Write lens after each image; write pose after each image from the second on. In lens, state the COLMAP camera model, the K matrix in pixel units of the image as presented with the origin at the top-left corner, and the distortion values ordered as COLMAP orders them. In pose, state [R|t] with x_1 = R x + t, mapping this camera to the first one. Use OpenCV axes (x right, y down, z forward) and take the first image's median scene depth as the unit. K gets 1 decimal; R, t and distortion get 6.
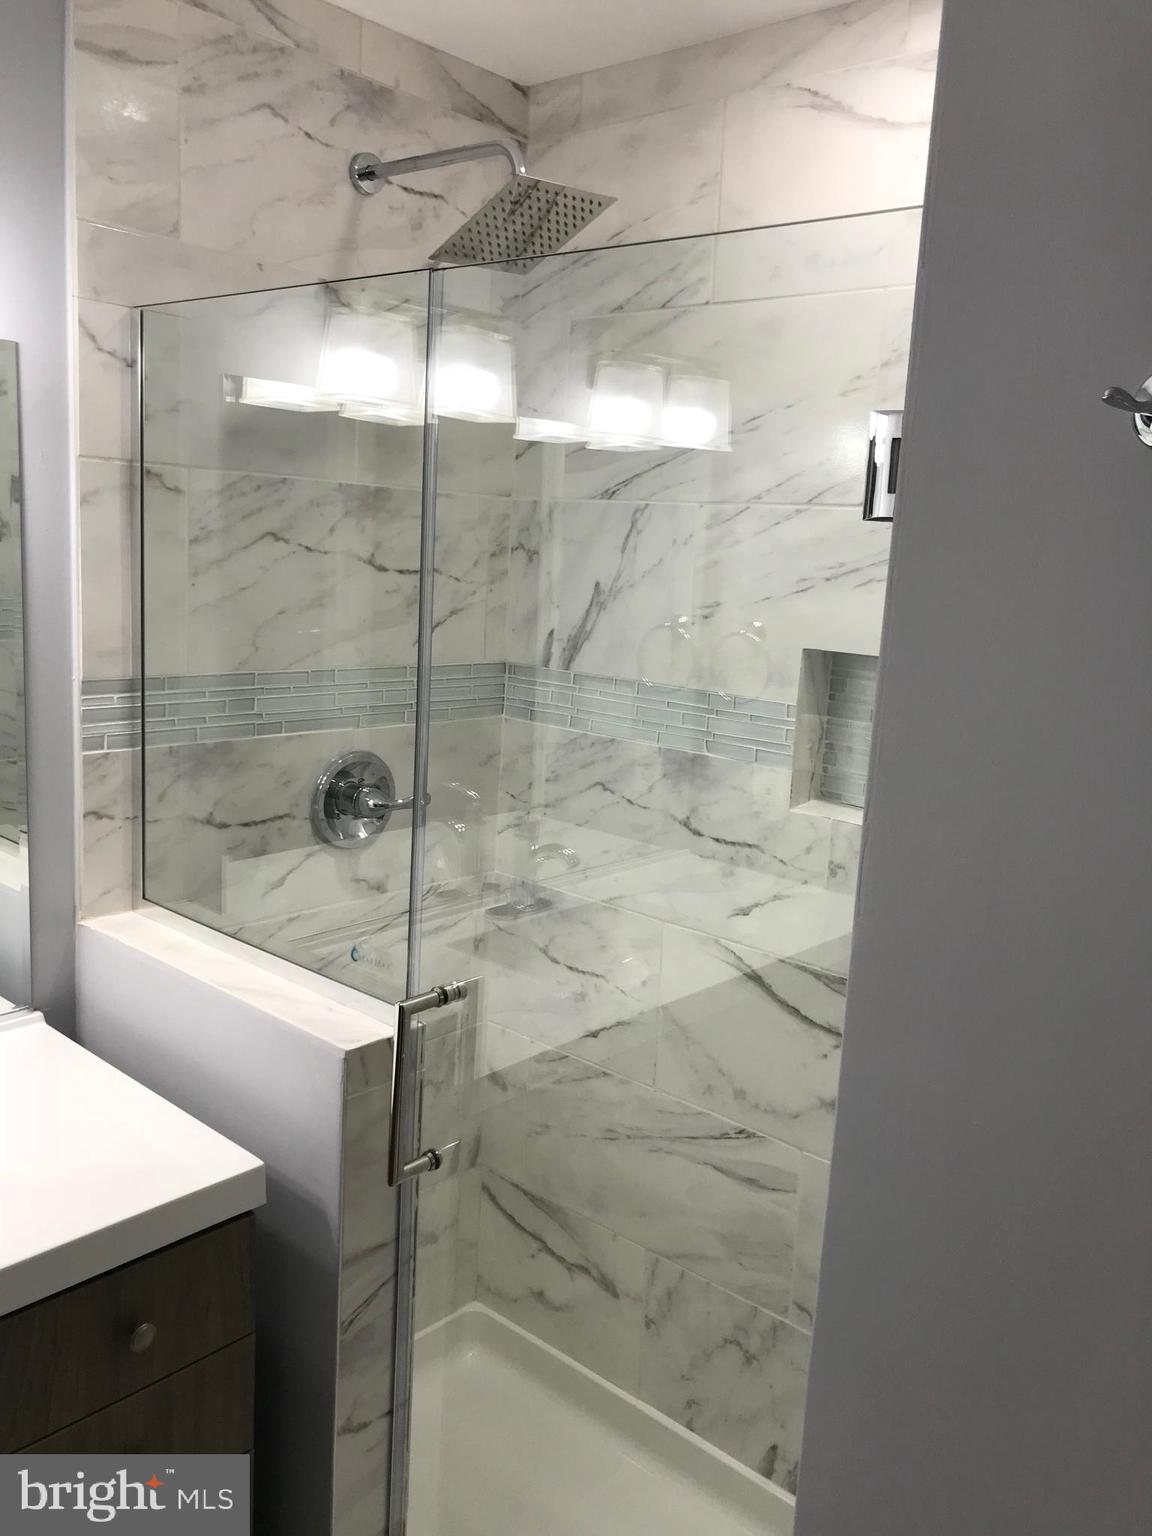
lens RADIAL K [[1258.6, 0, 572.0], [0, 1258.6, 761.2], [0, 0, 1]] dist [0.002708, -0.002026]
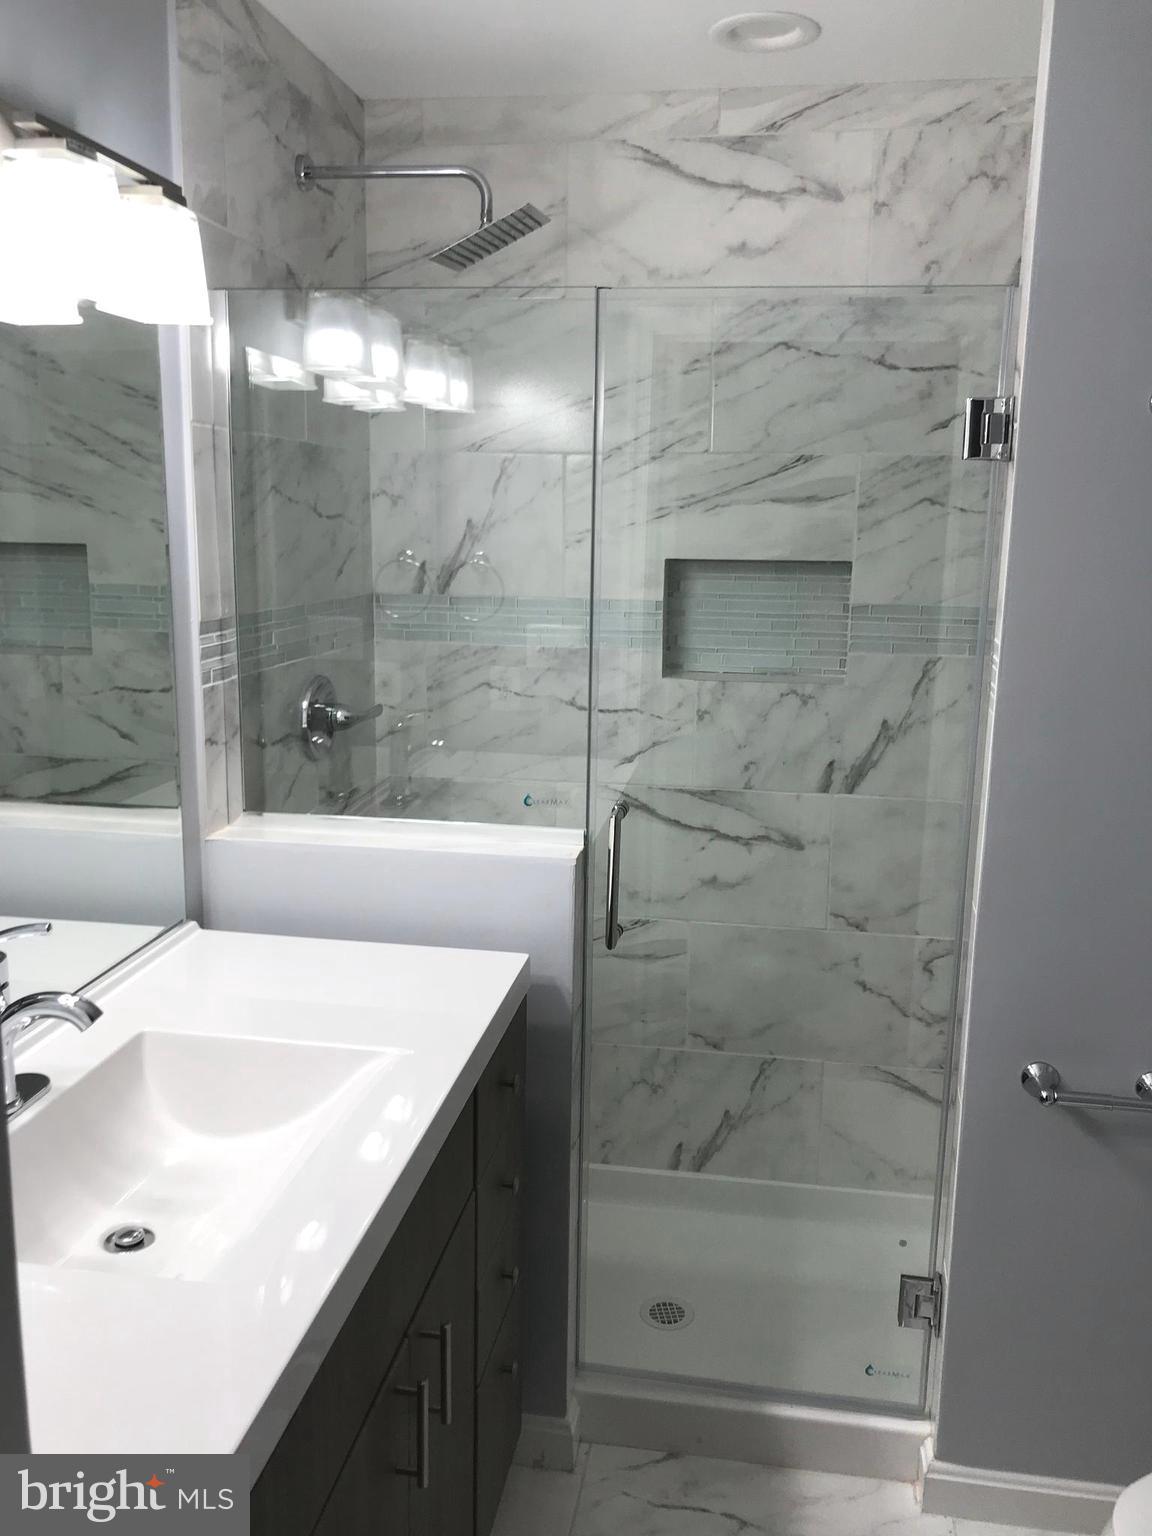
lens RADIAL K [[1263.1, 0, 576.0], [0, 1263.1, 768.0], [0, 0, 1]] dist [0.000058, -0.004849]
pose [[0.845745, -0.146741, 0.513014, -0.609143], [0.123572, 0.989168, 0.079219, 0.015074], [-0.519082, -0.003605, 0.854717, -0.124714]]
